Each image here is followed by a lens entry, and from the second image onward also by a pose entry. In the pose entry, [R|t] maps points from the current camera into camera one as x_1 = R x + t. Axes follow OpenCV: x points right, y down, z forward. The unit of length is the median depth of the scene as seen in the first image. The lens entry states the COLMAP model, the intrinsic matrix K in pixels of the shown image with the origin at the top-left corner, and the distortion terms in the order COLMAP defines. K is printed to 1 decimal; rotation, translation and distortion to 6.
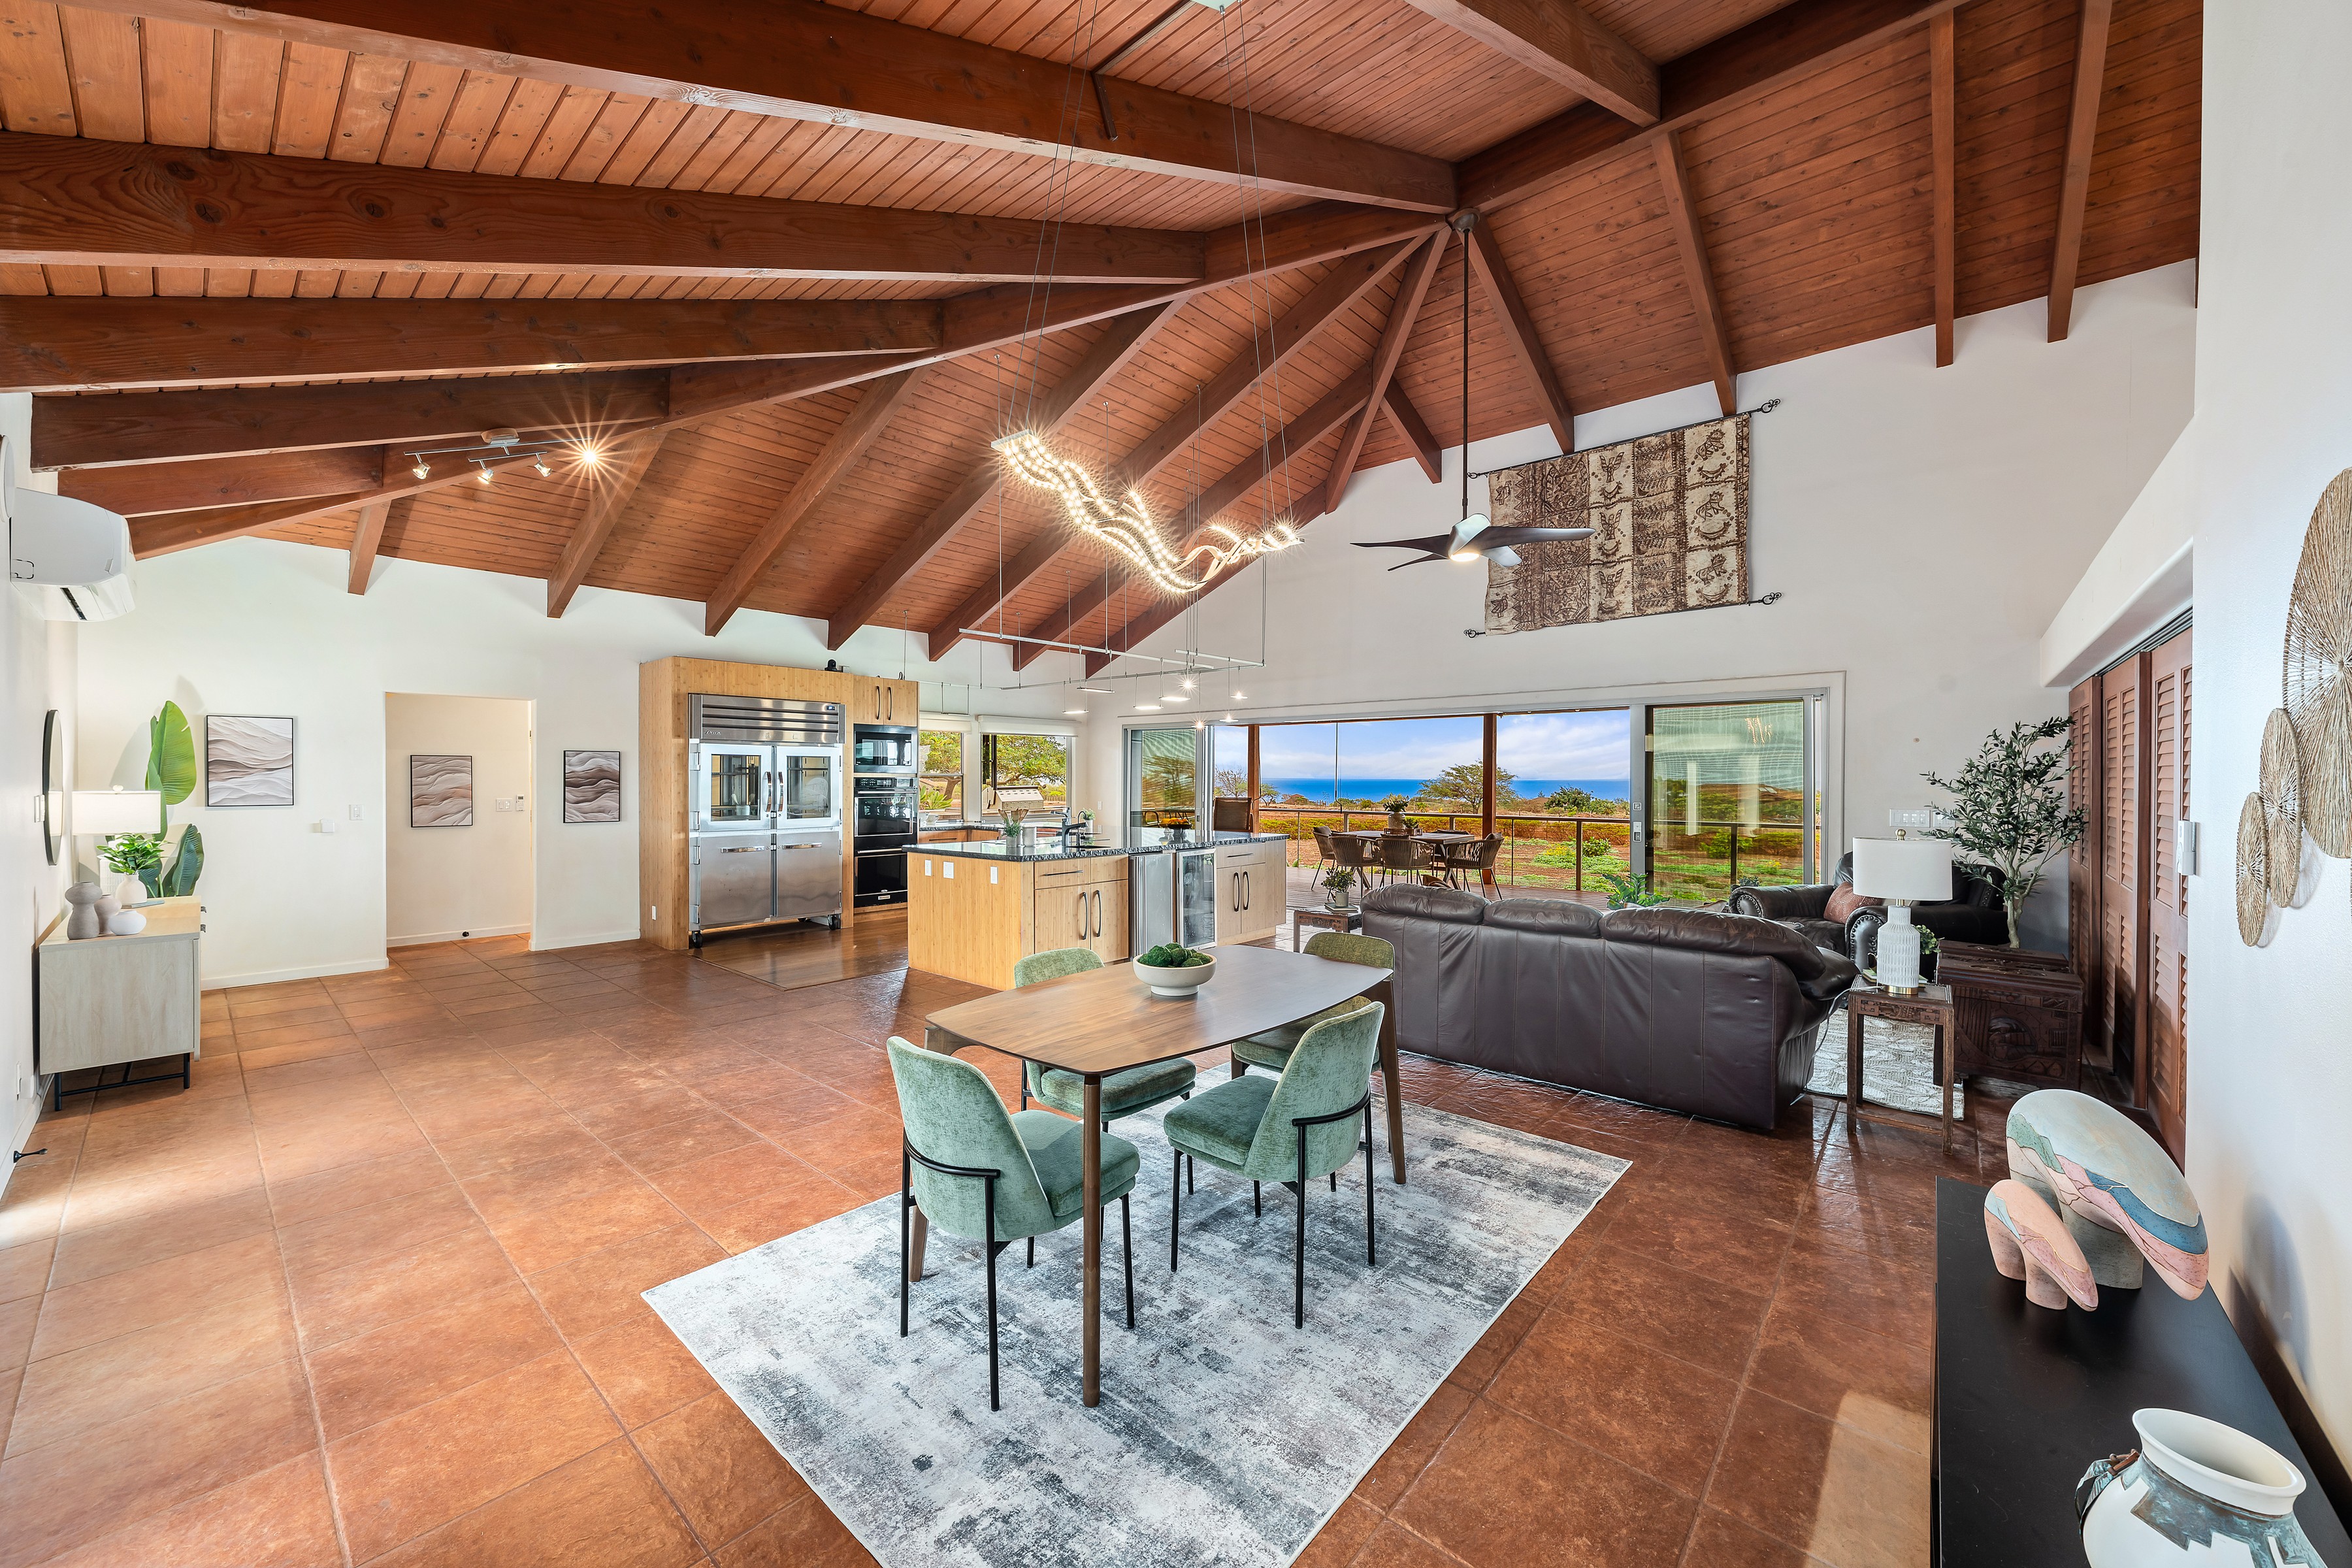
lens RADIAL K [[869.3, 0, 1182.3], [0, 869.3, 811.3], [0, 0, 1]] dist [-0.009885, -0.000271]
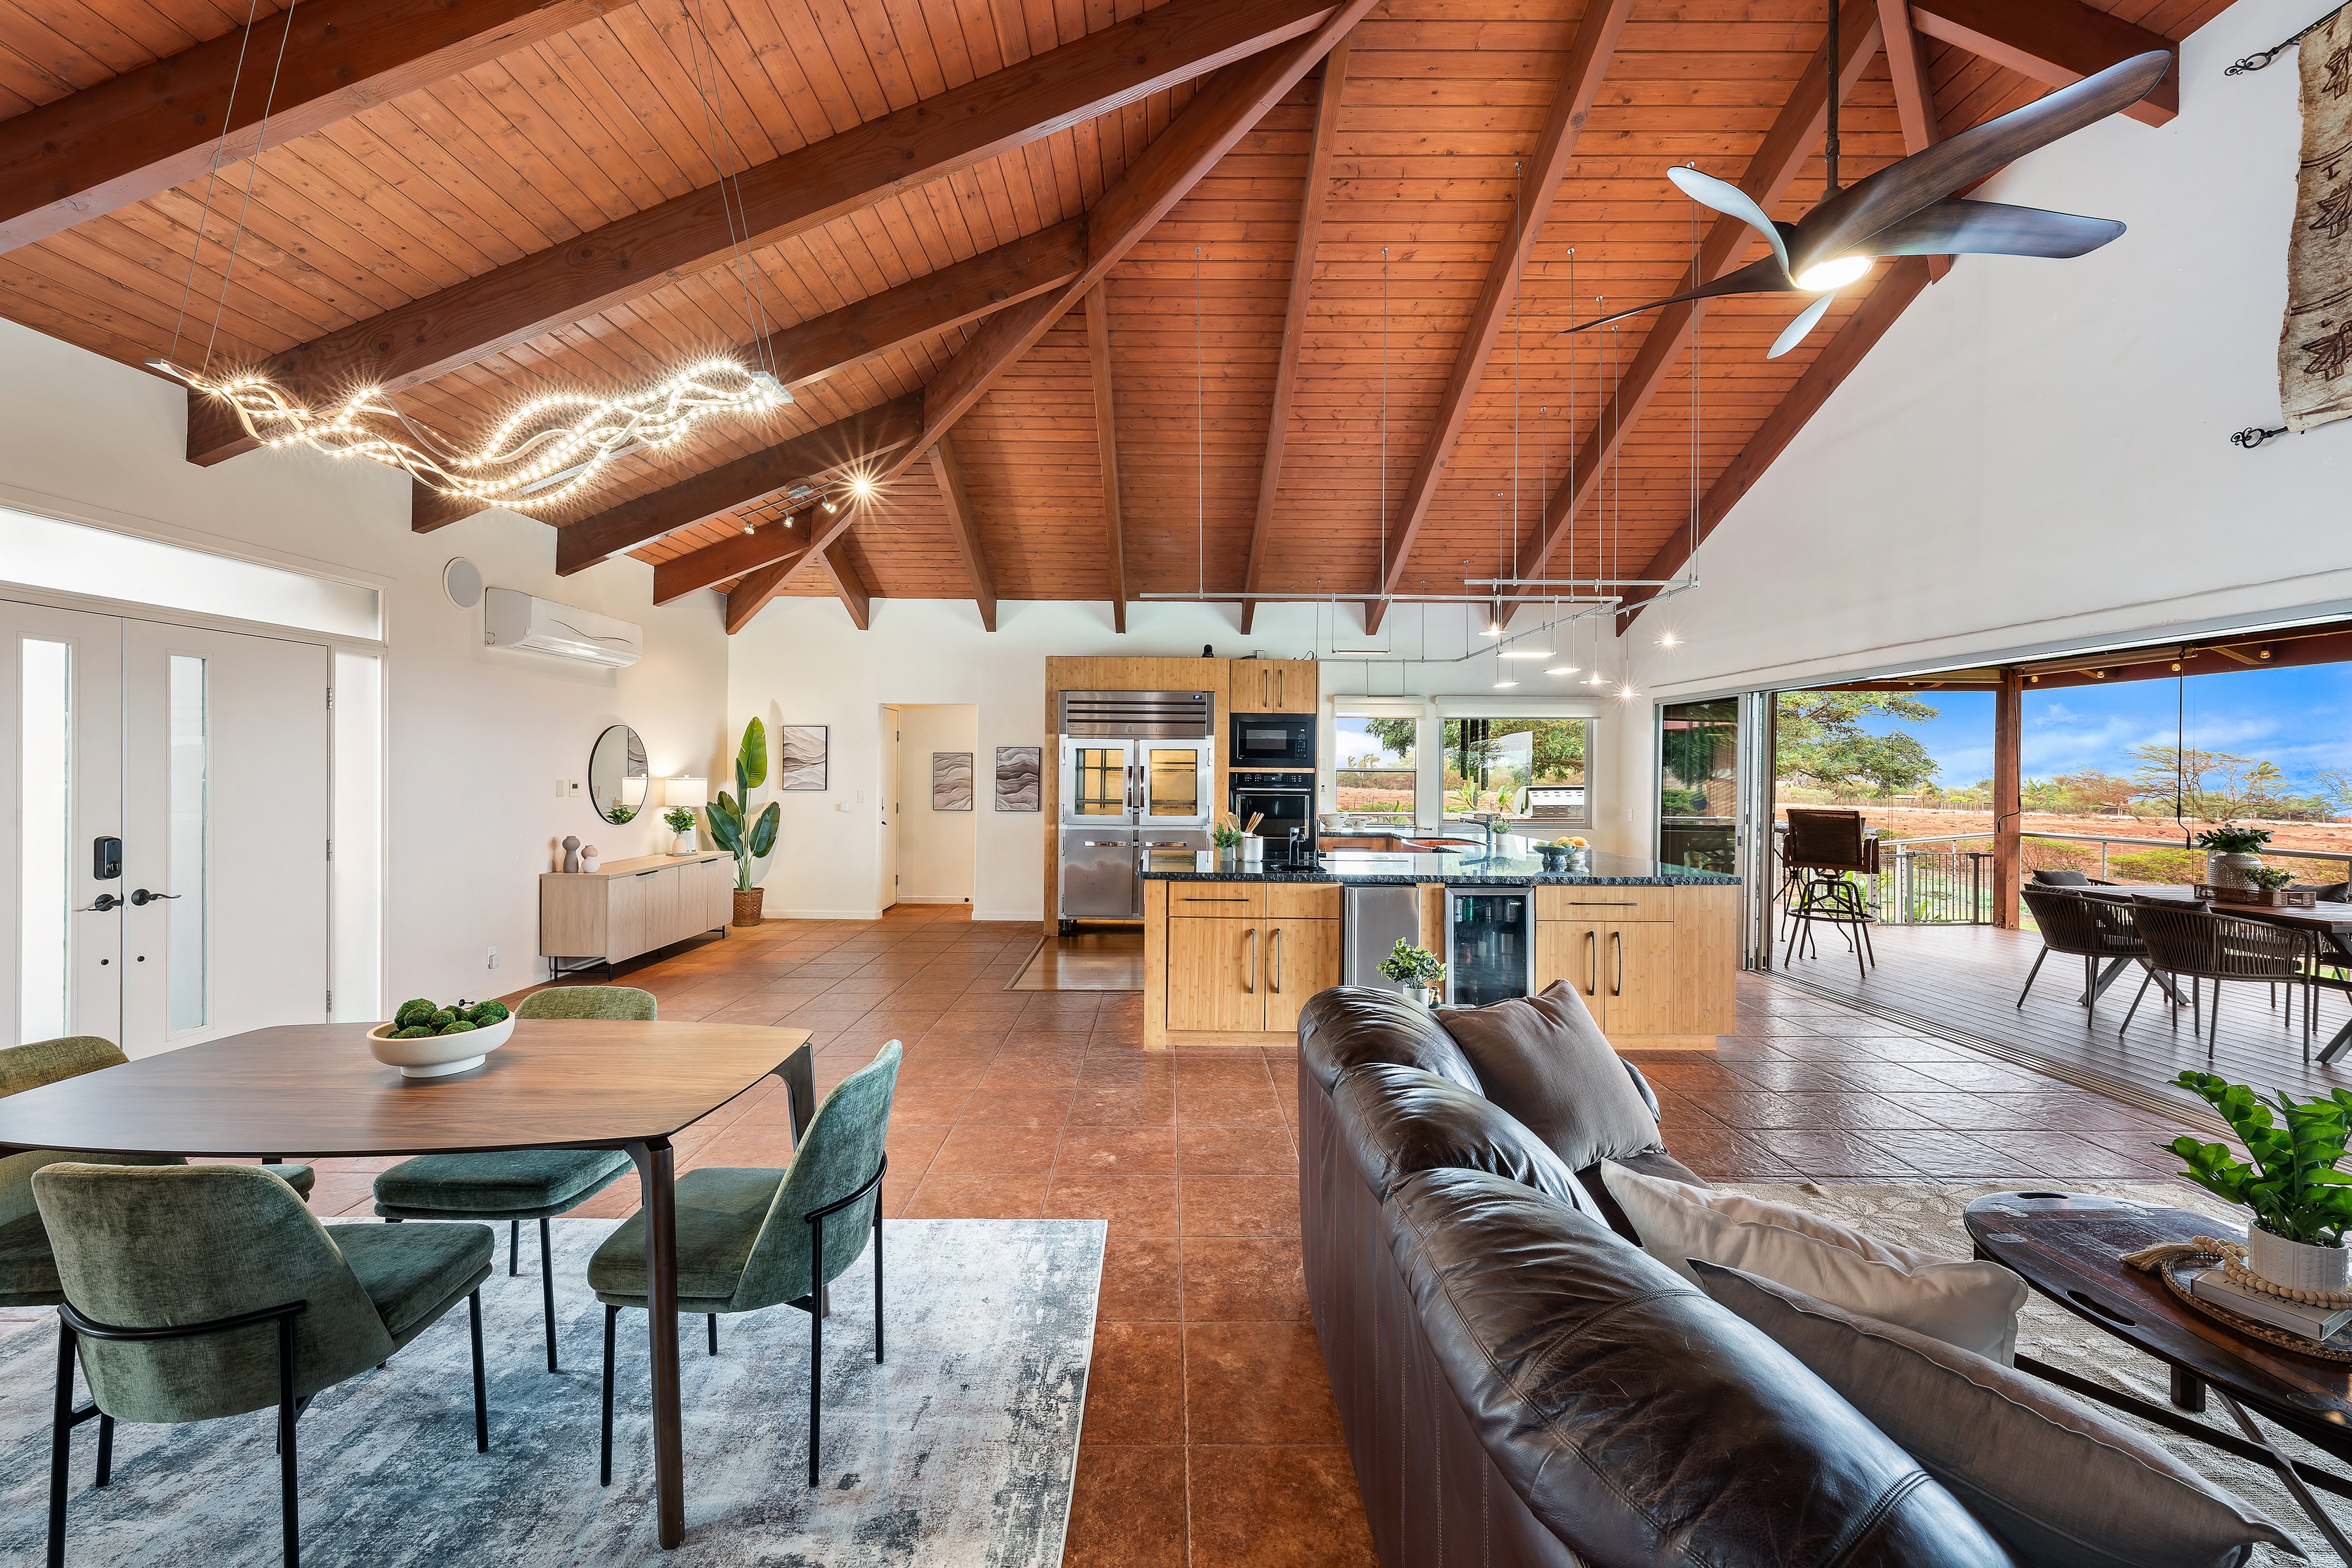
lens RADIAL K [[945.5, 0, 1196.2], [0, 945.5, 785.4], [0, 0, 1]] dist [-0.001686, -0.000221]
pose [[0.665128, 0.014855, -0.746582, 0.410845], [-0.035880, 0.999283, -0.012082, -0.015344], [0.745867, 0.034823, 0.665184, 0.391841]]
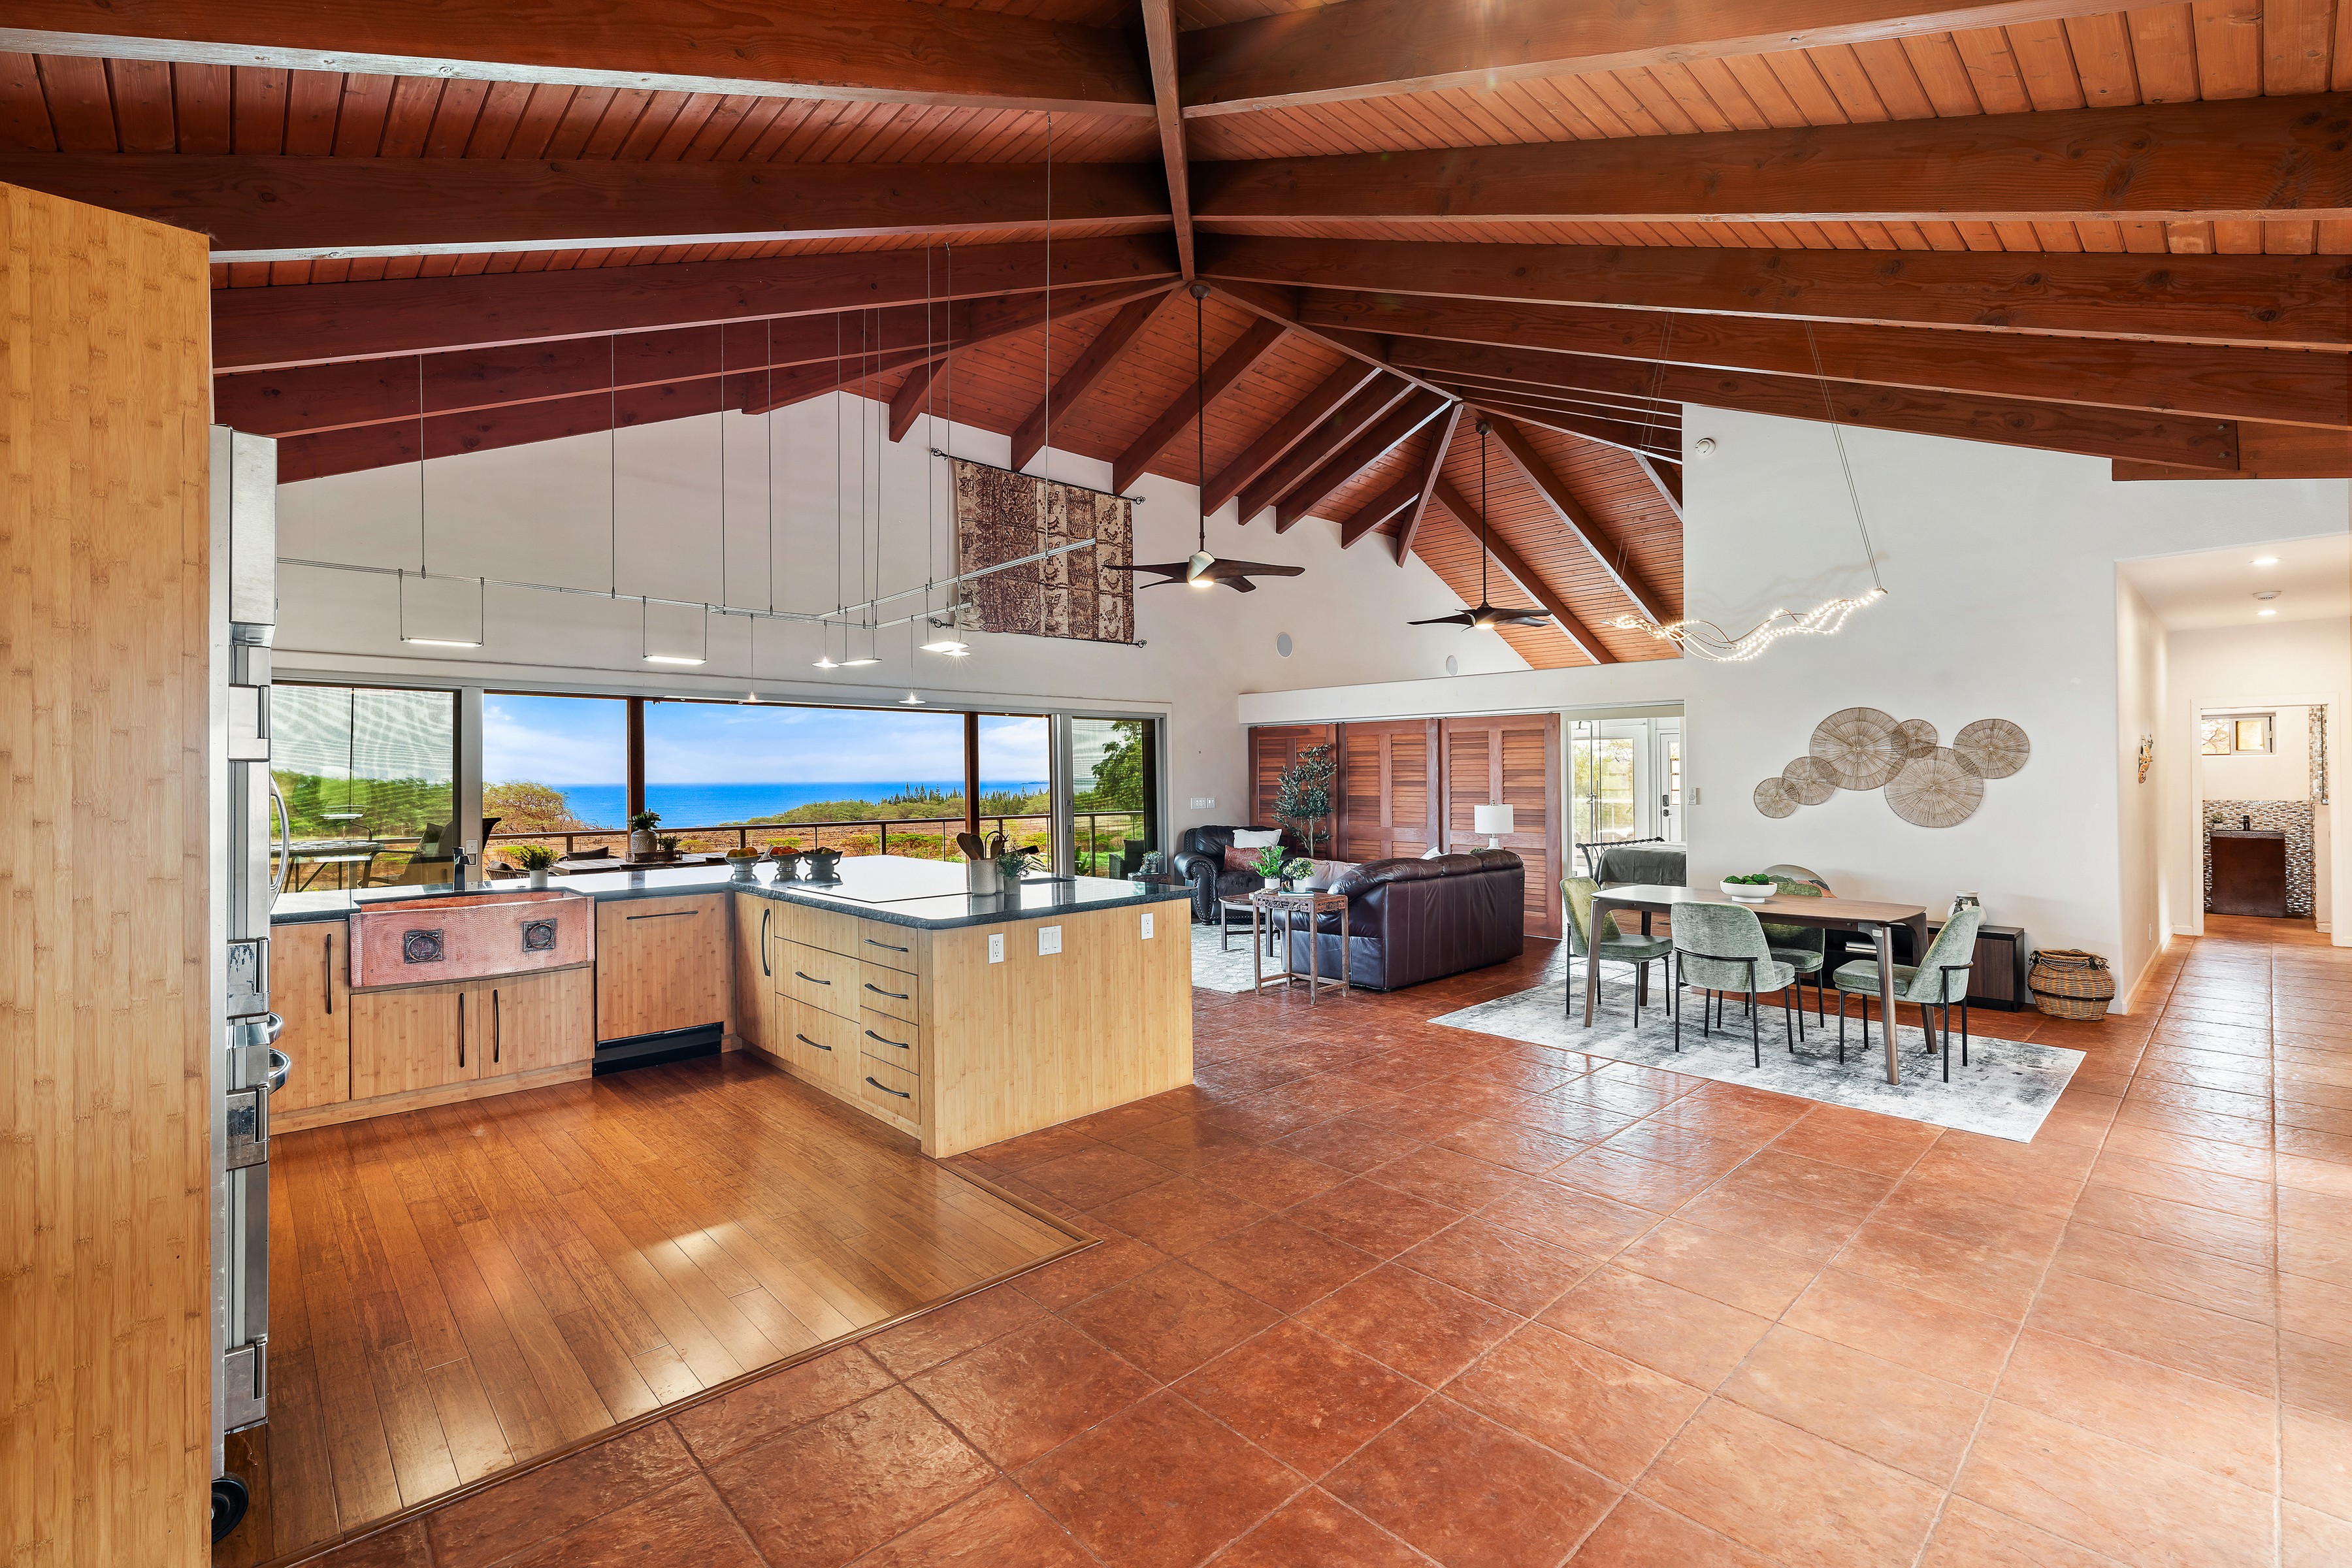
lens RADIAL K [[1019.4, 0, 1175.8], [0, 1019.4, 765.4], [0, 0, 1]] dist [-0.003279, 0.000655]
pose [[0.110352, 0.008672, 0.993855, -0.869208], [0.044252, 0.998927, -0.013629, -0.033222], [-0.992907, 0.045485, 0.109850, 0.775301]]
